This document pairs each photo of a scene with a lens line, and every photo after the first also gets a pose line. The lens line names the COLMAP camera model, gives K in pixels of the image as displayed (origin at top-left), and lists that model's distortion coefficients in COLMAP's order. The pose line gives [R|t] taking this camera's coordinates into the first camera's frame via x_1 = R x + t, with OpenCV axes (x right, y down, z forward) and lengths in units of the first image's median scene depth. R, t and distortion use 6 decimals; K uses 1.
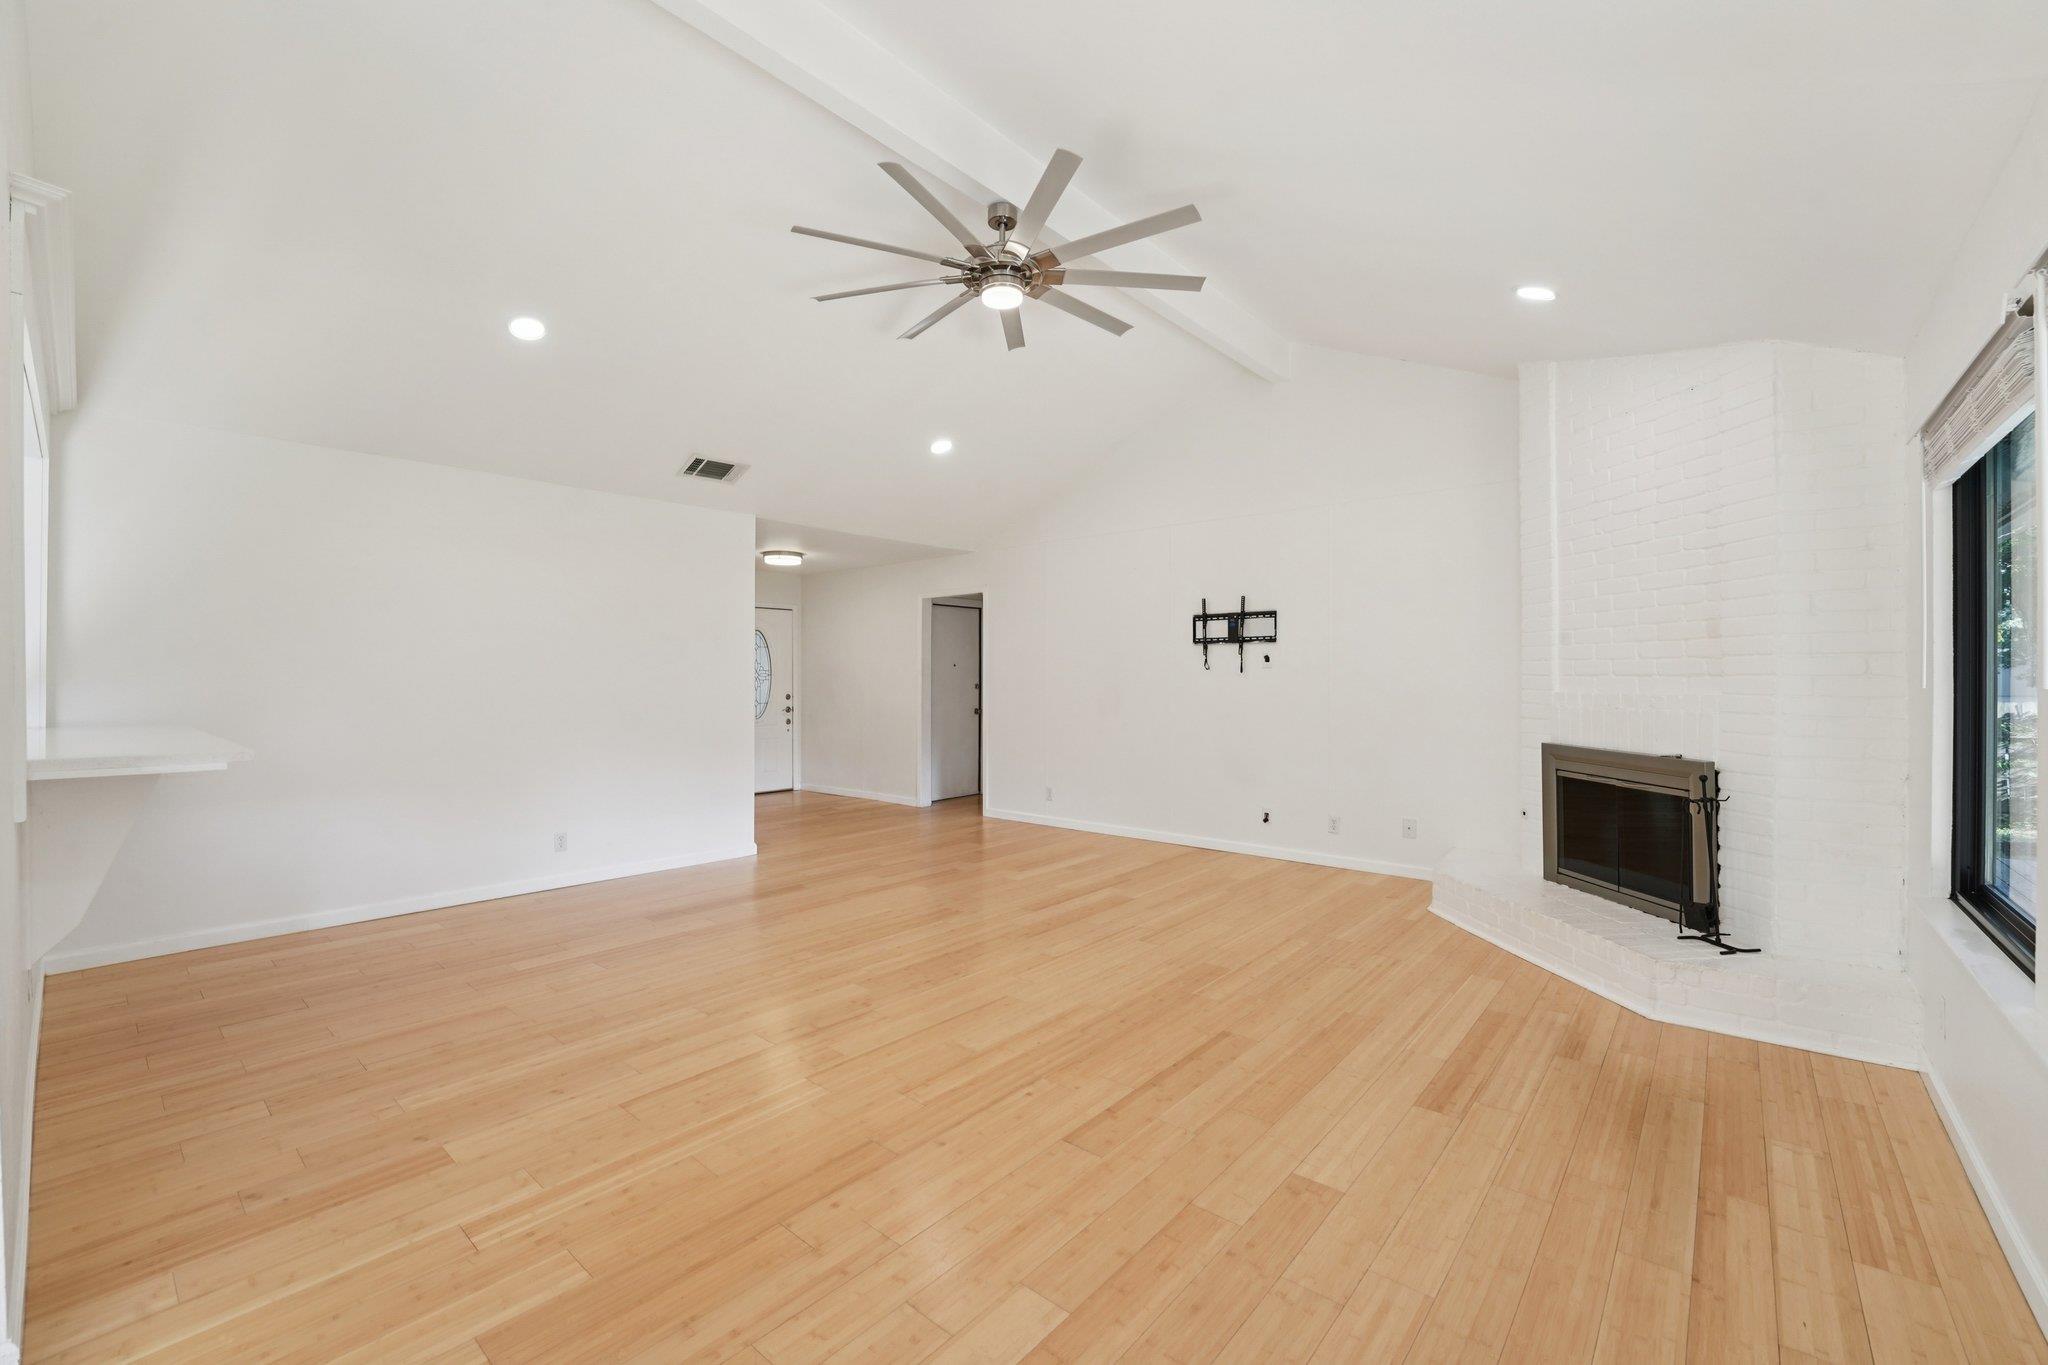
lens RADIAL K [[833.3, 0, 1020.2], [0, 833.3, 679.7], [0, 0, 1]] dist [-0.018288, 0.000466]
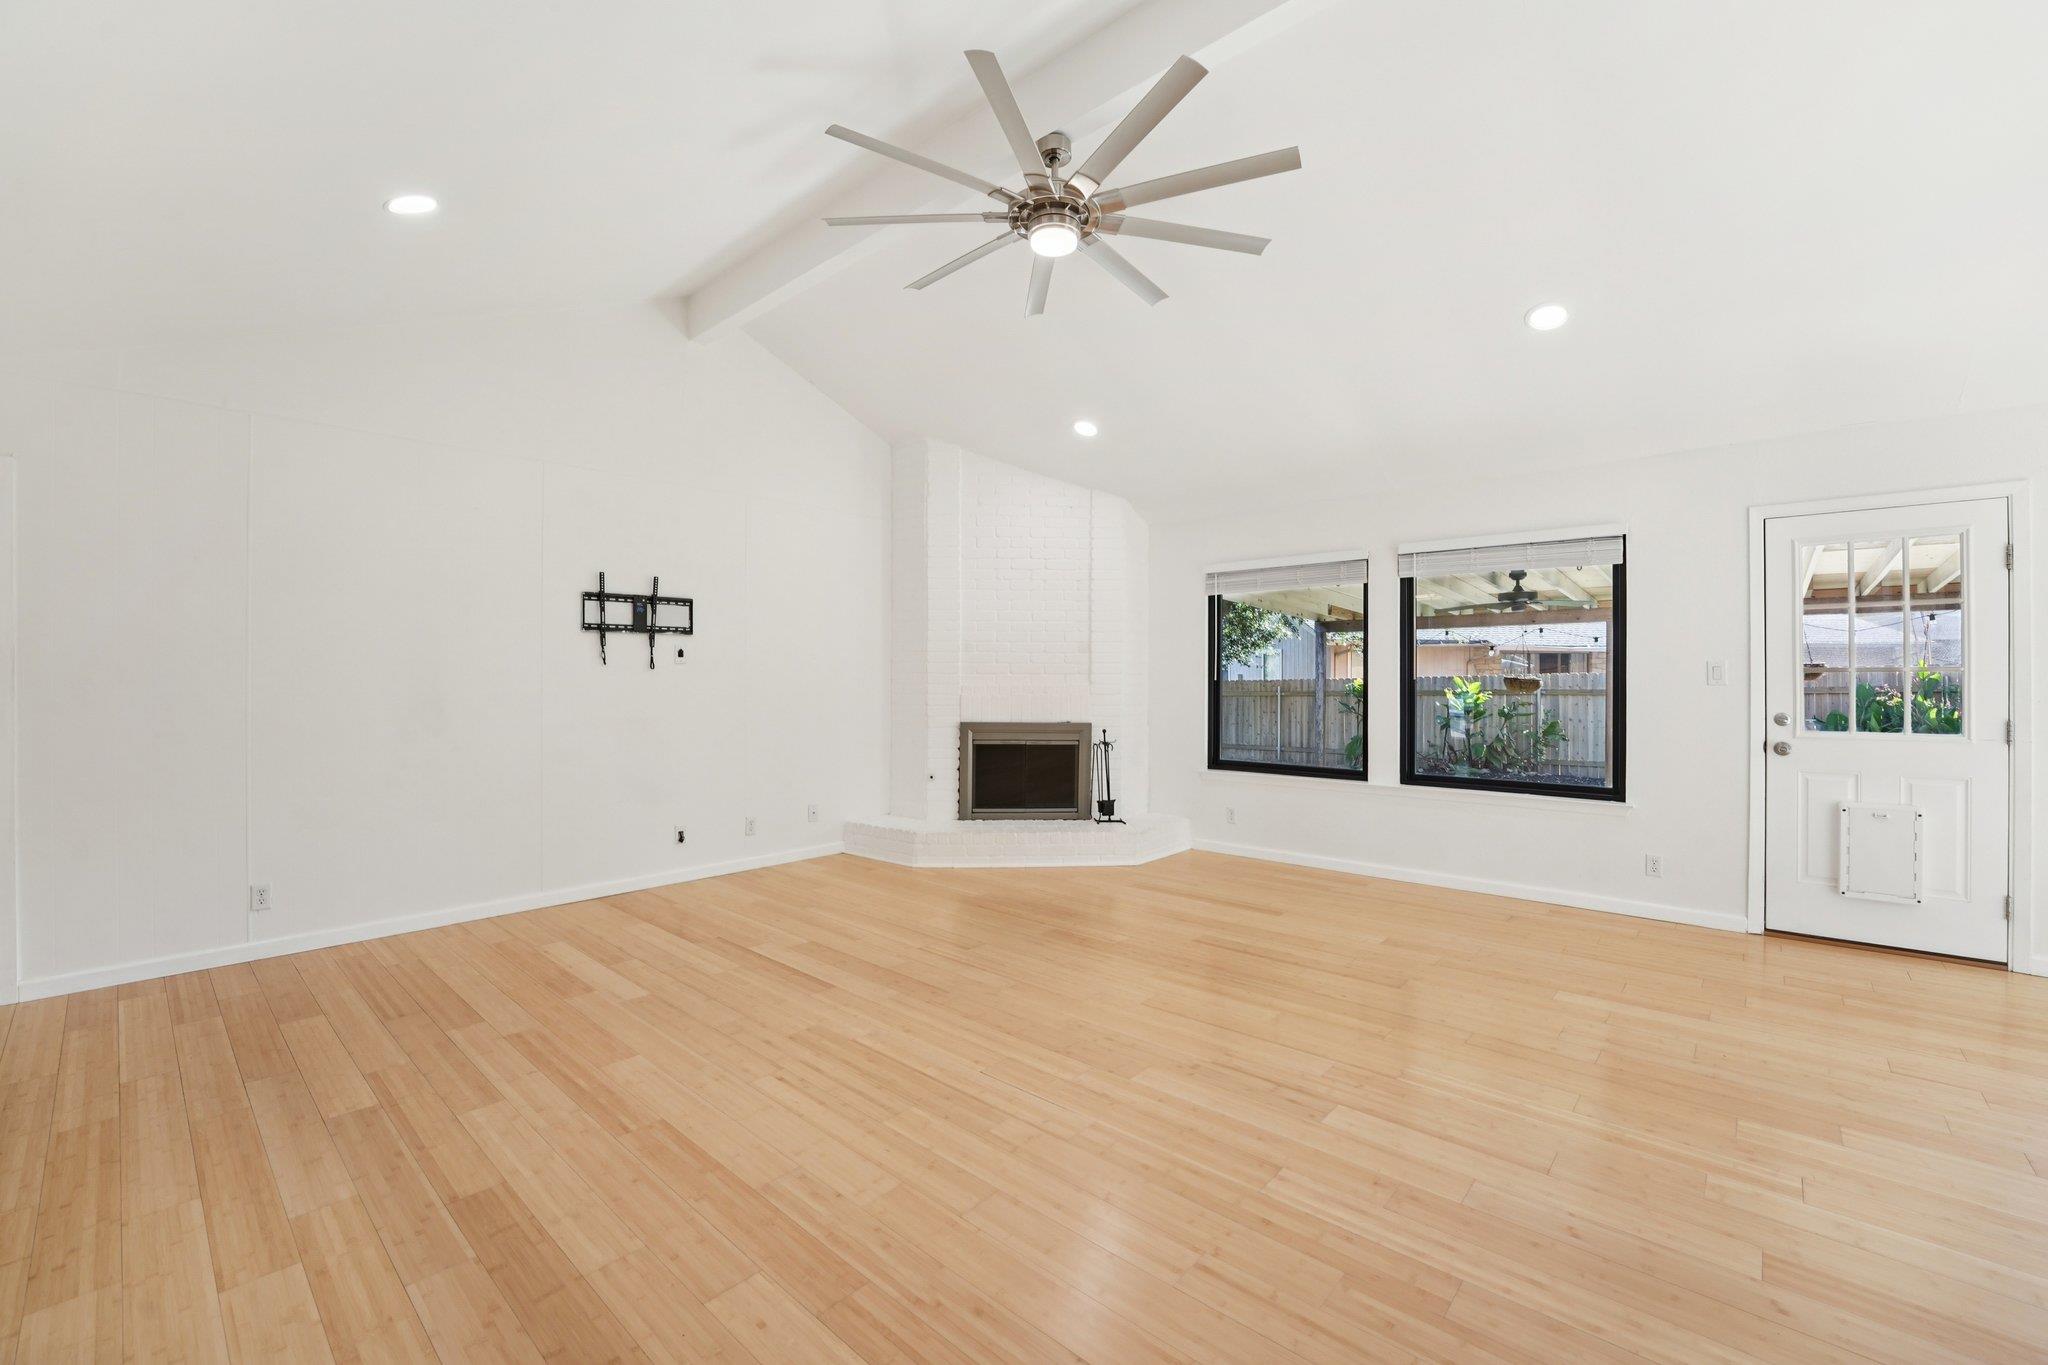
lens RADIAL K [[833.3, 0, 1014.7], [0, 833.3, 678.4], [0, 0, 1]] dist [-0.018288, 0.000466]
pose [[0.041312, -0.005185, 0.999133, -0.741858], [0.002090, 0.999985, 0.005103, -0.003593], [-0.999144, 0.001878, 0.041322, 0.828672]]
